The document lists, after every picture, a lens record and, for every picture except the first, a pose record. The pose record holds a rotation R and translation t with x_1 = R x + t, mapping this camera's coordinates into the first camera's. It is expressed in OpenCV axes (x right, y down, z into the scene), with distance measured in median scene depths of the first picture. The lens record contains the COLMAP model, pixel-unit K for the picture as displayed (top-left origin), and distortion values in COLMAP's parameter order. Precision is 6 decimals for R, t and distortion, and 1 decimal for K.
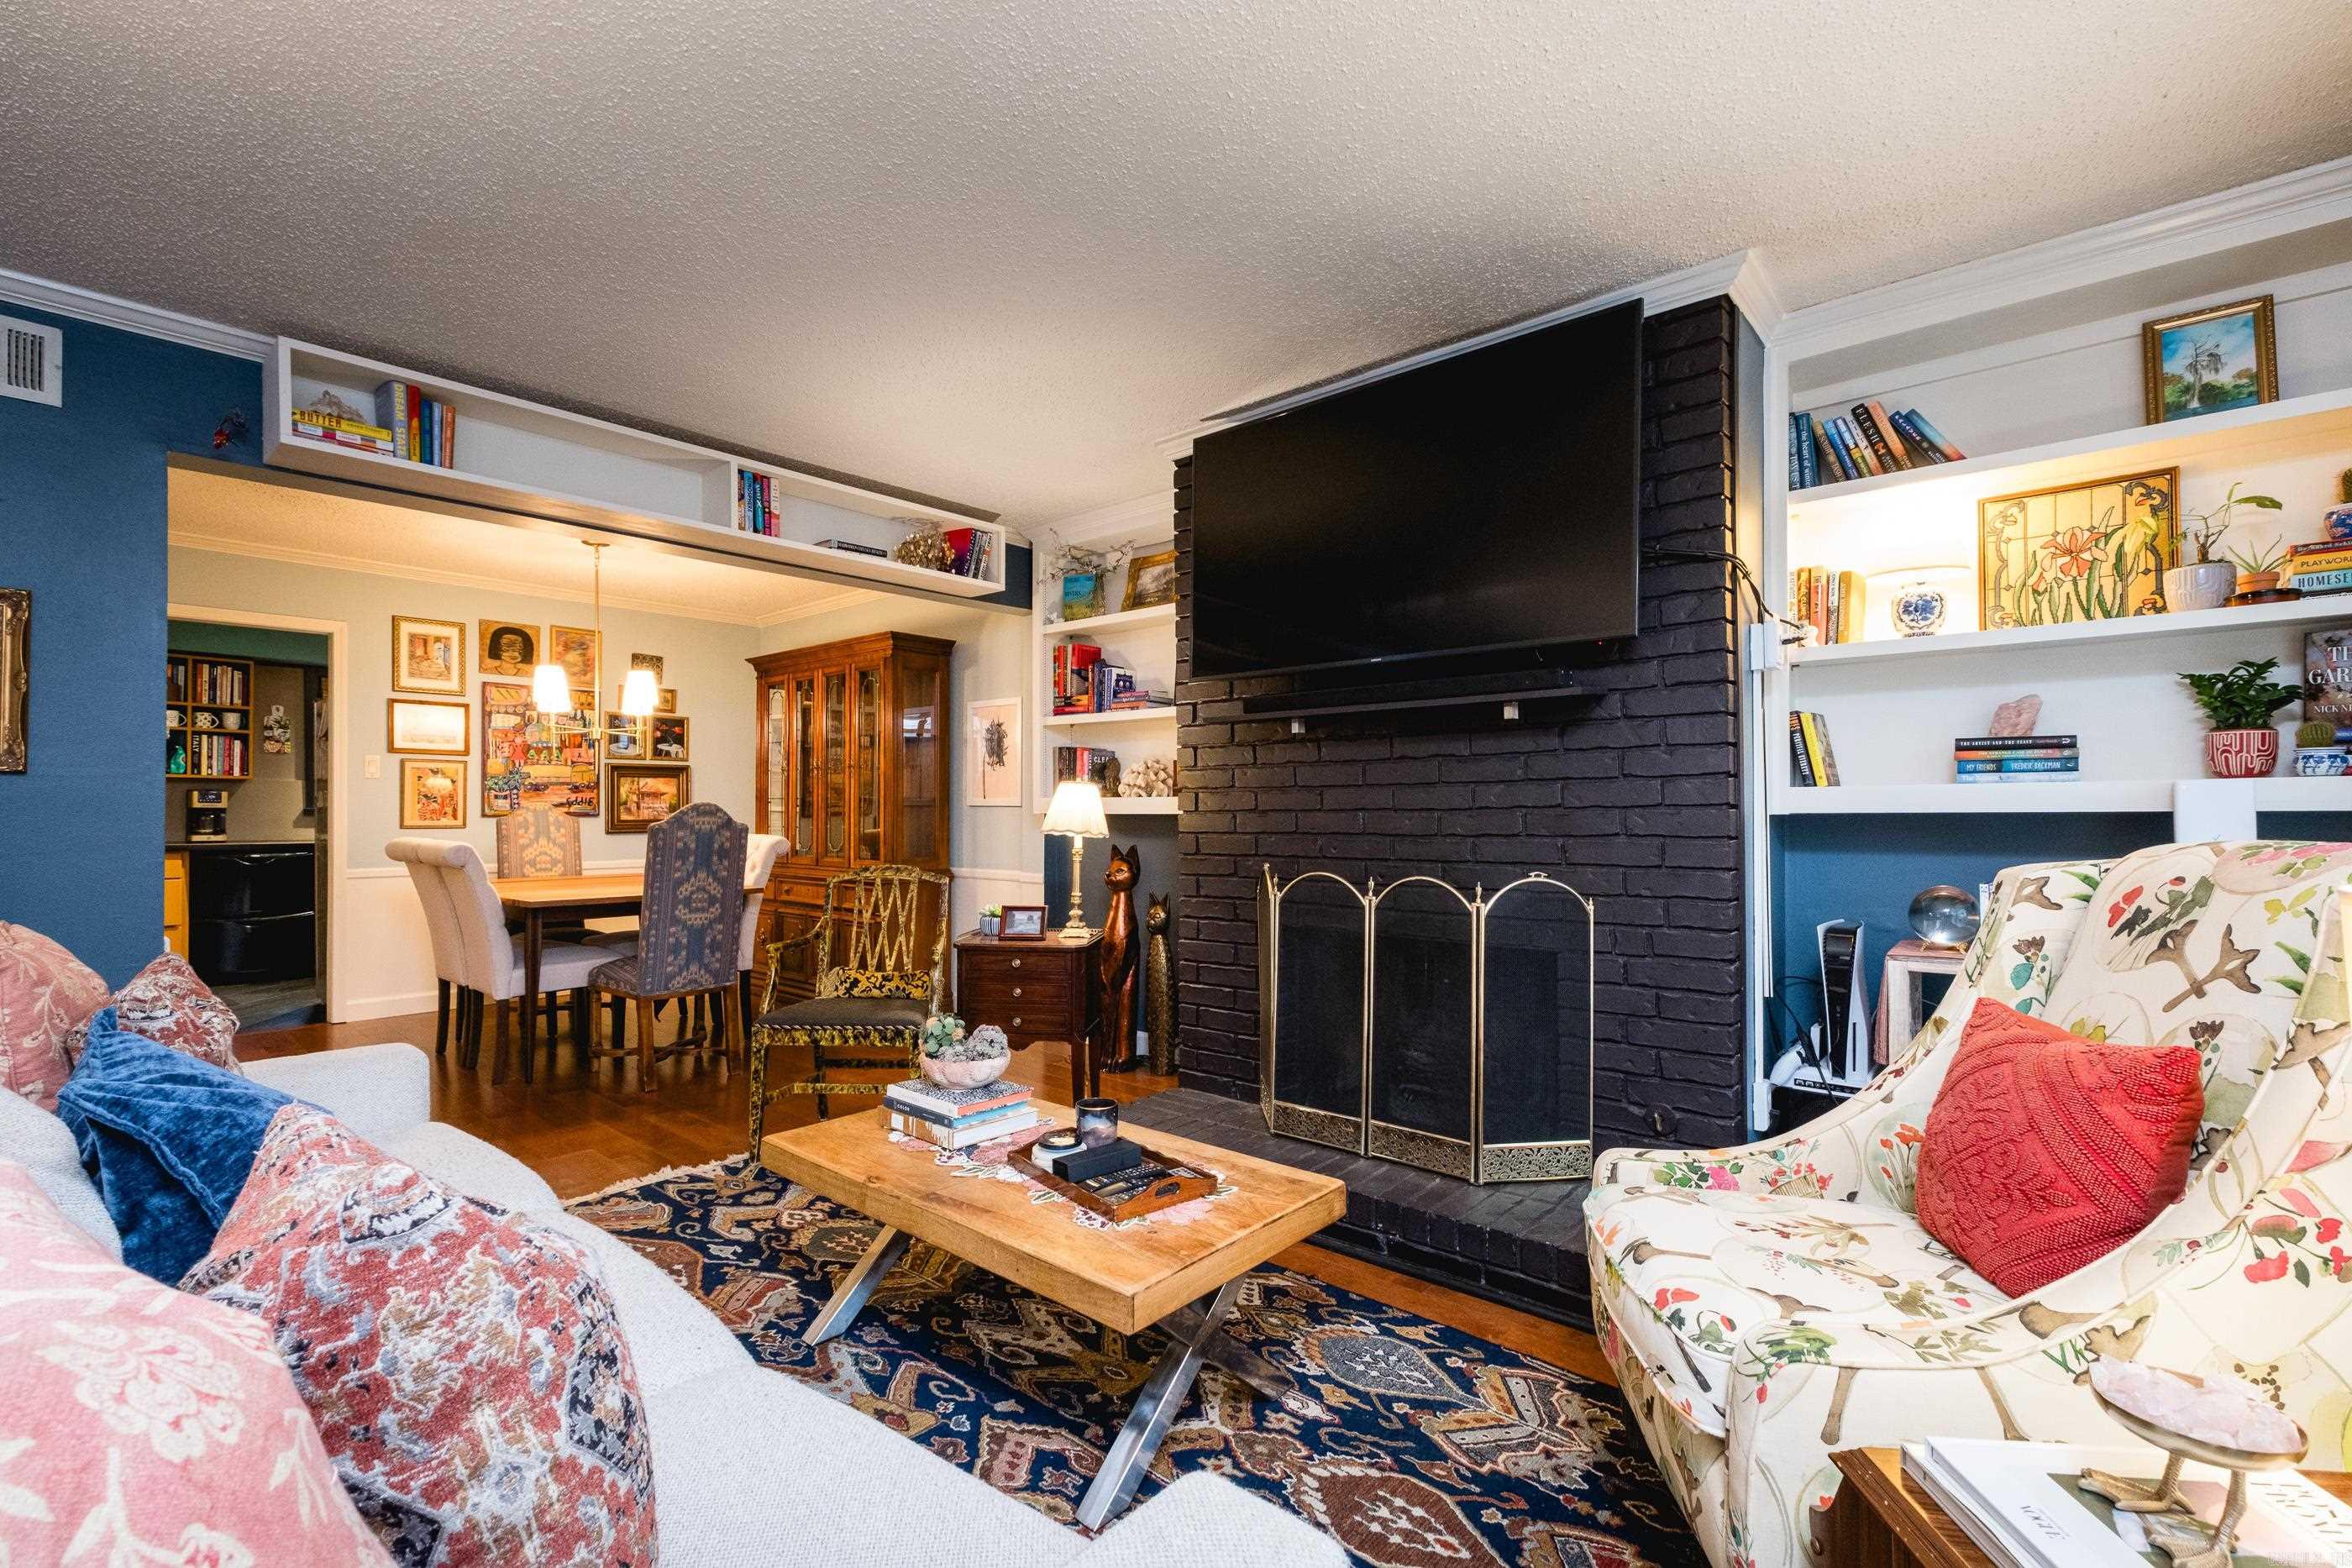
lens RADIAL K [[1022.4, 0, 1170.3], [0, 1022.4, 811.1], [0, 0, 1]] dist [0.000226, -0.000347]
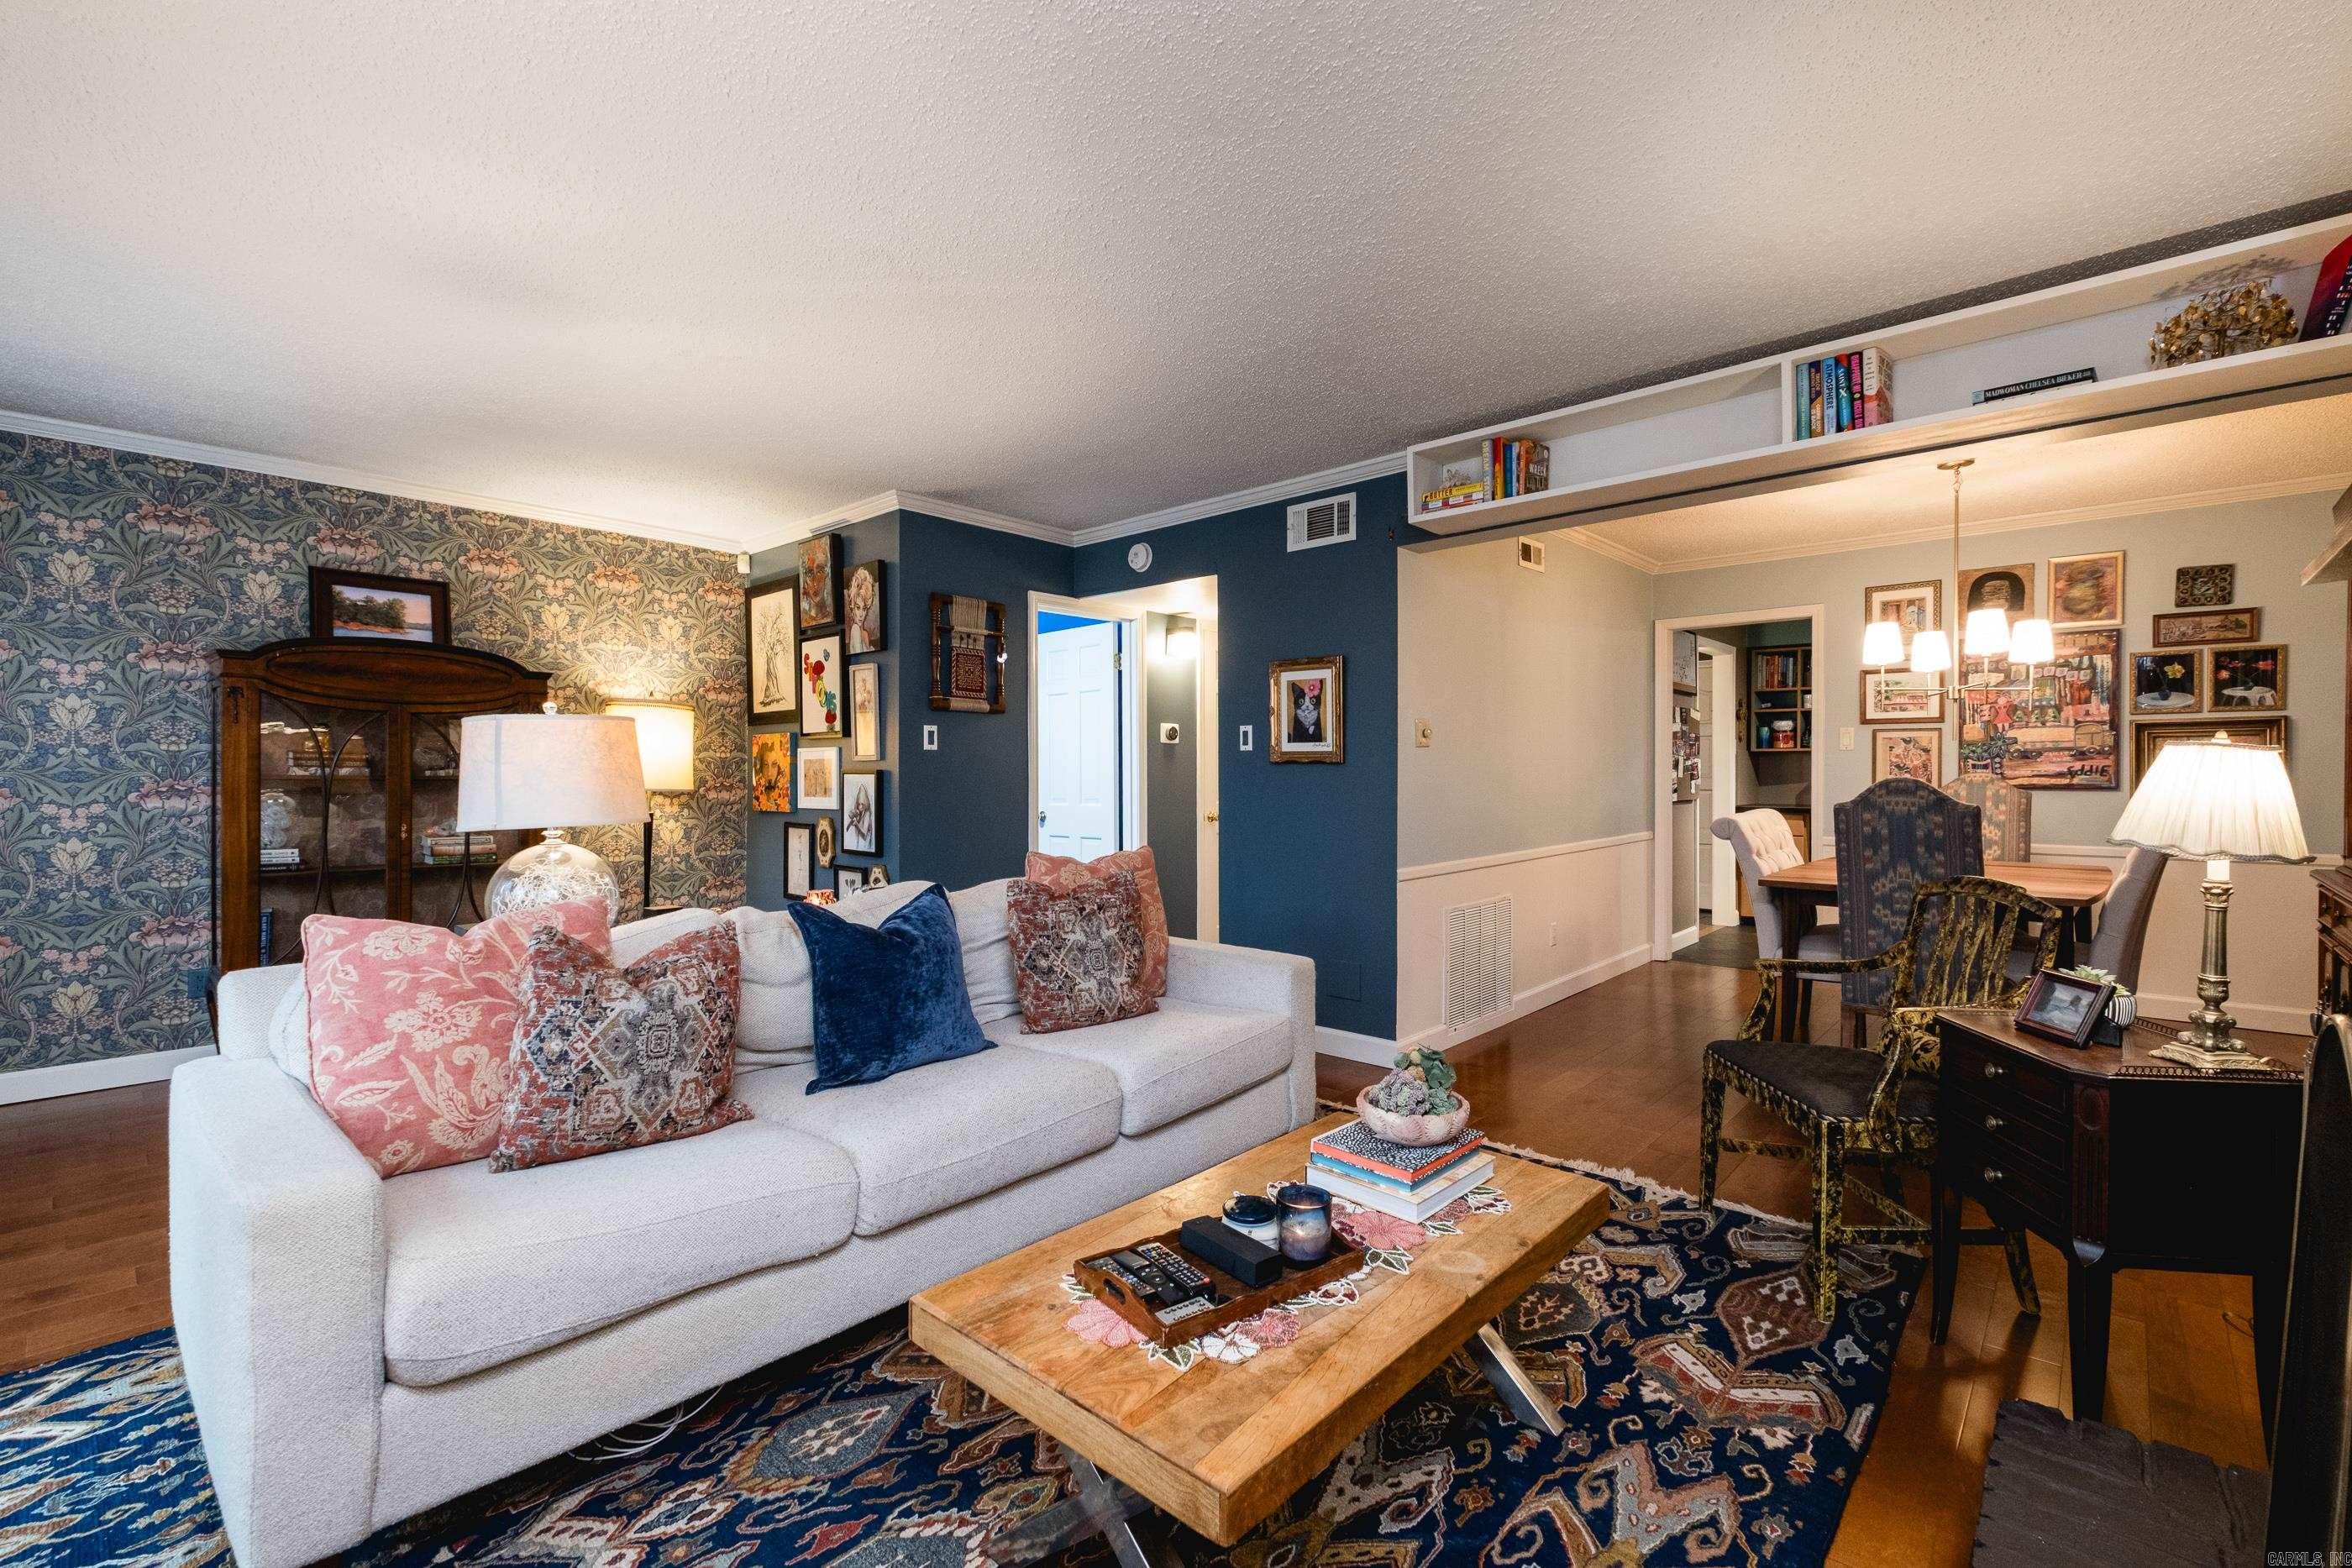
lens RADIAL K [[1010.7, 0, 1190.1], [0, 1010.7, 787.6], [0, 0, 1]] dist [0.014052, -0.011197]
pose [[-0.010227, 0.014041, -0.999849, 0.507171], [0.001822, 0.999900, 0.014023, -0.019602], [0.999946, -0.001679, -0.010251, 0.697452]]
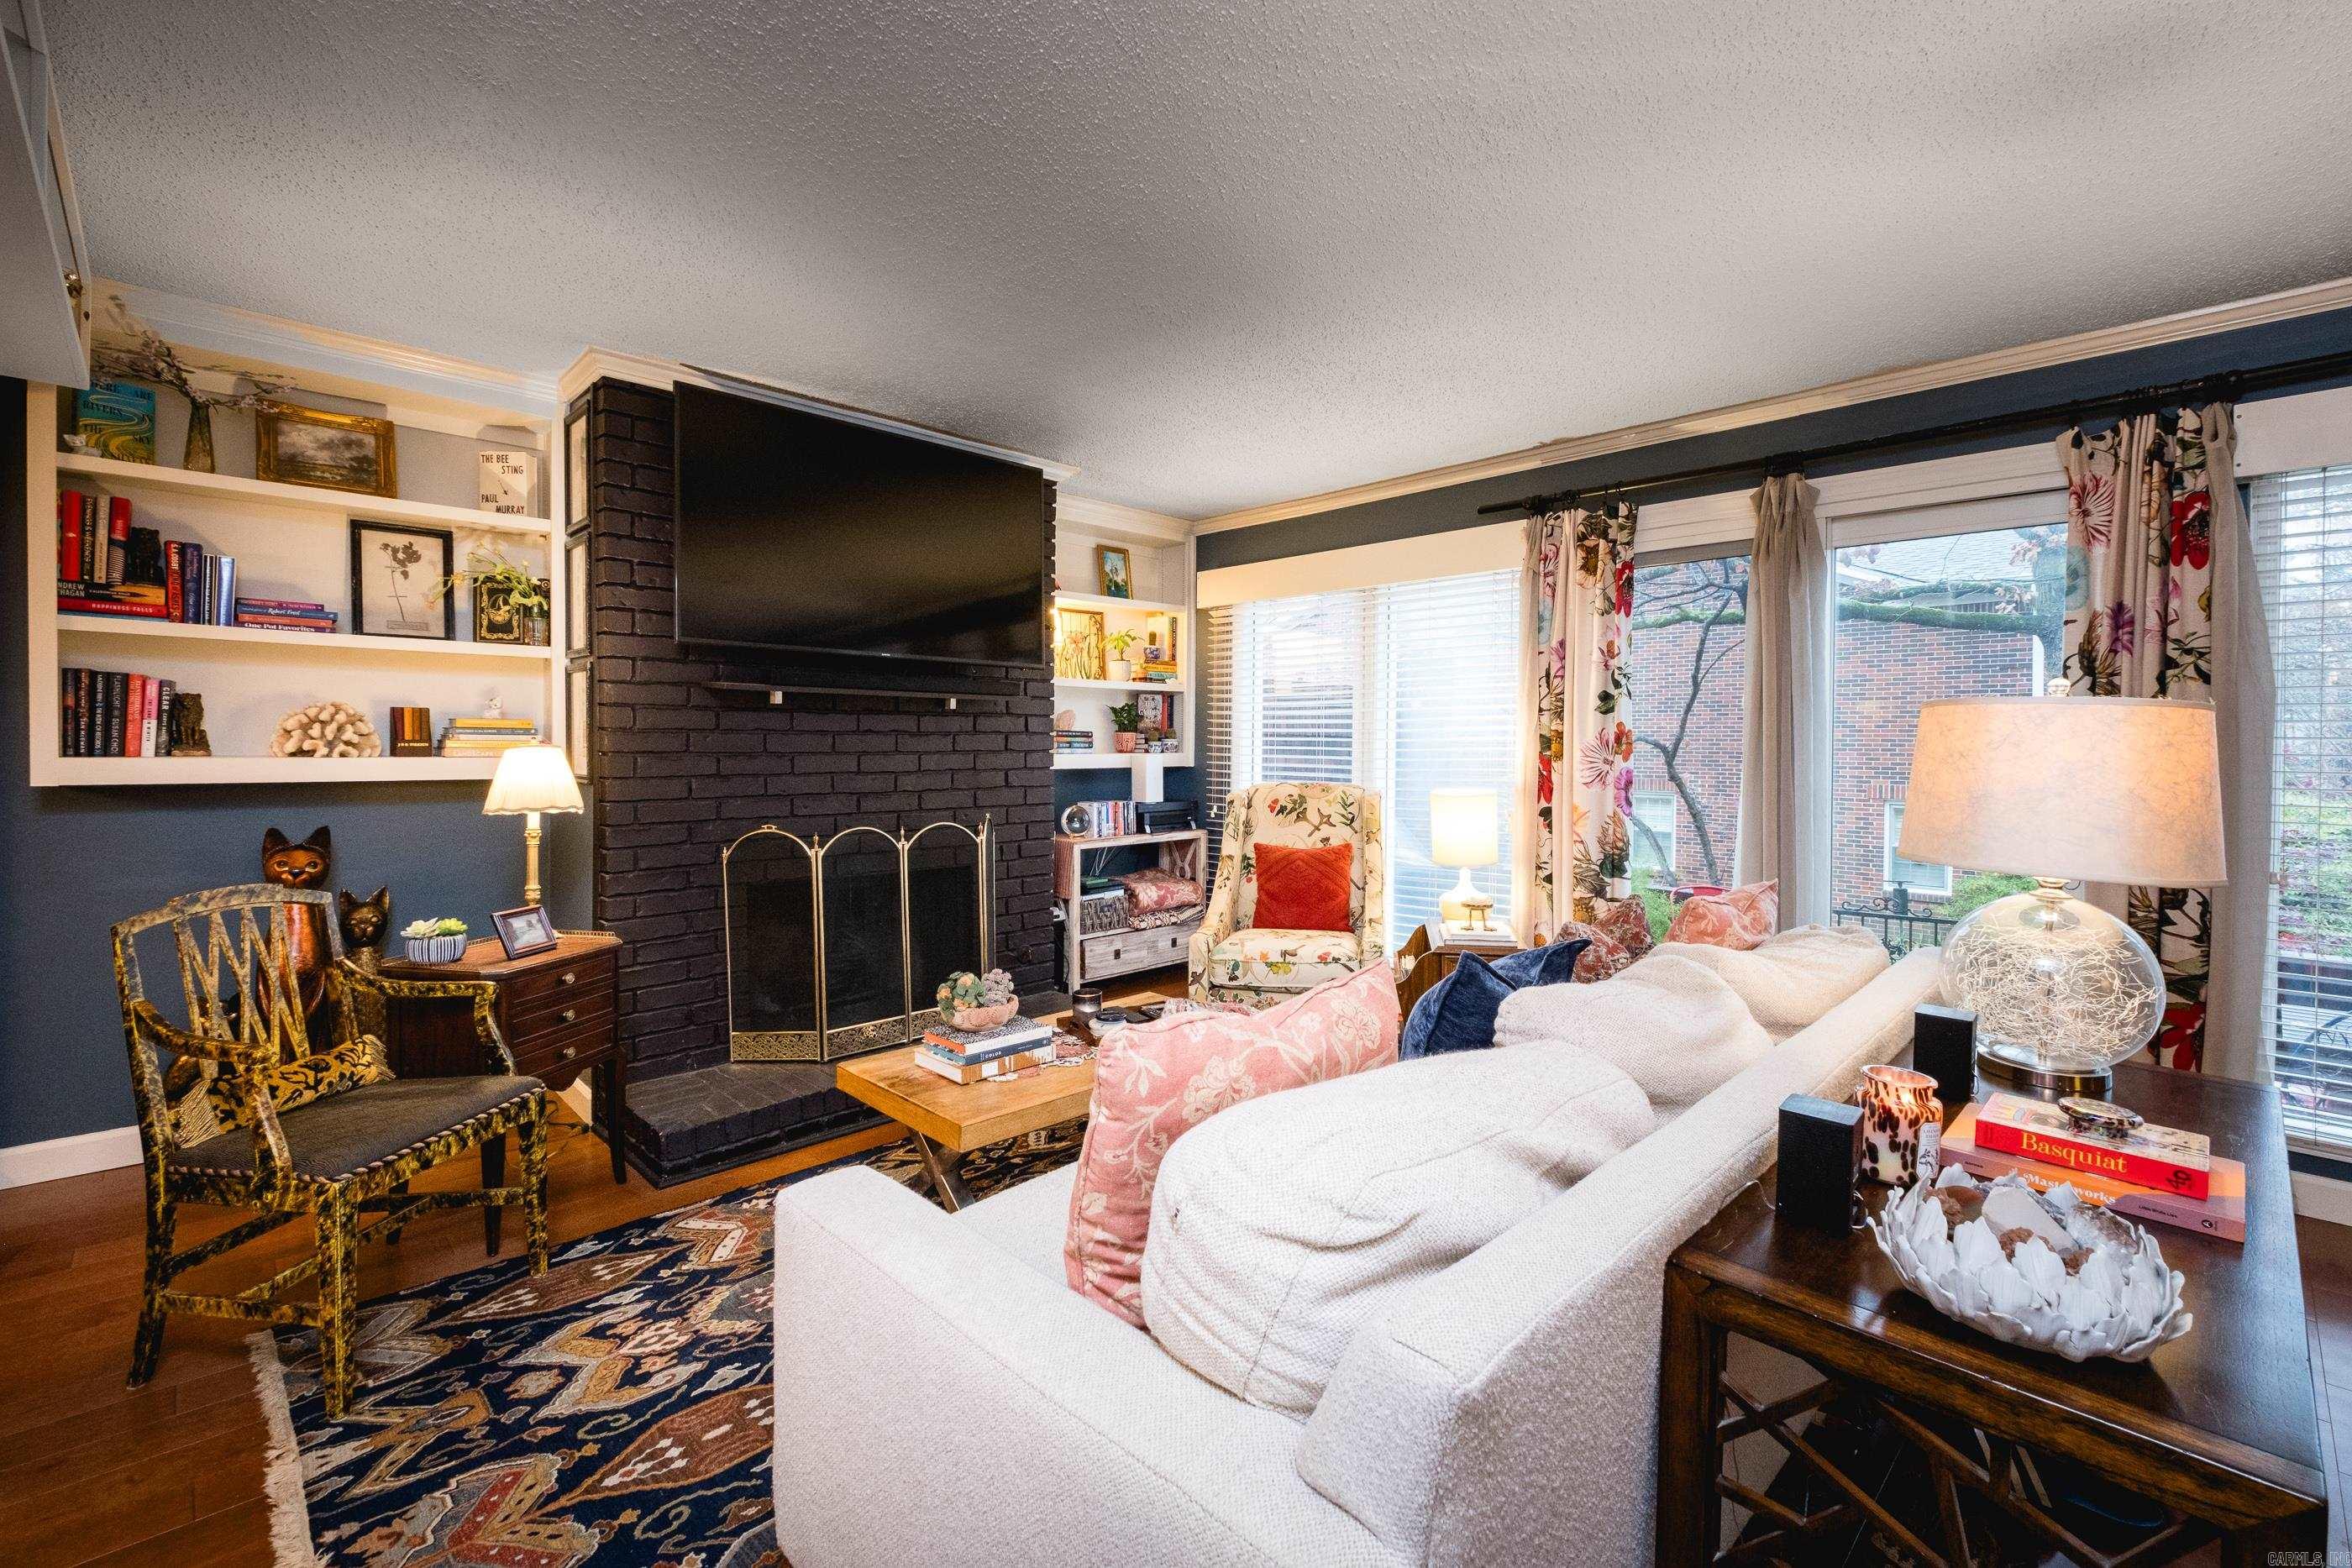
lens RADIAL K [[1050.6, 0, 1175.3], [0, 1050.6, 754.6], [0, 0, 1]] dist [-0.001387, -0.000866]
pose [[0.077068, -0.008582, 0.996989, -1.136335], [-0.006230, 0.999939, 0.009089, -0.041926], [-0.997006, -0.006912, 0.077010, 0.583170]]
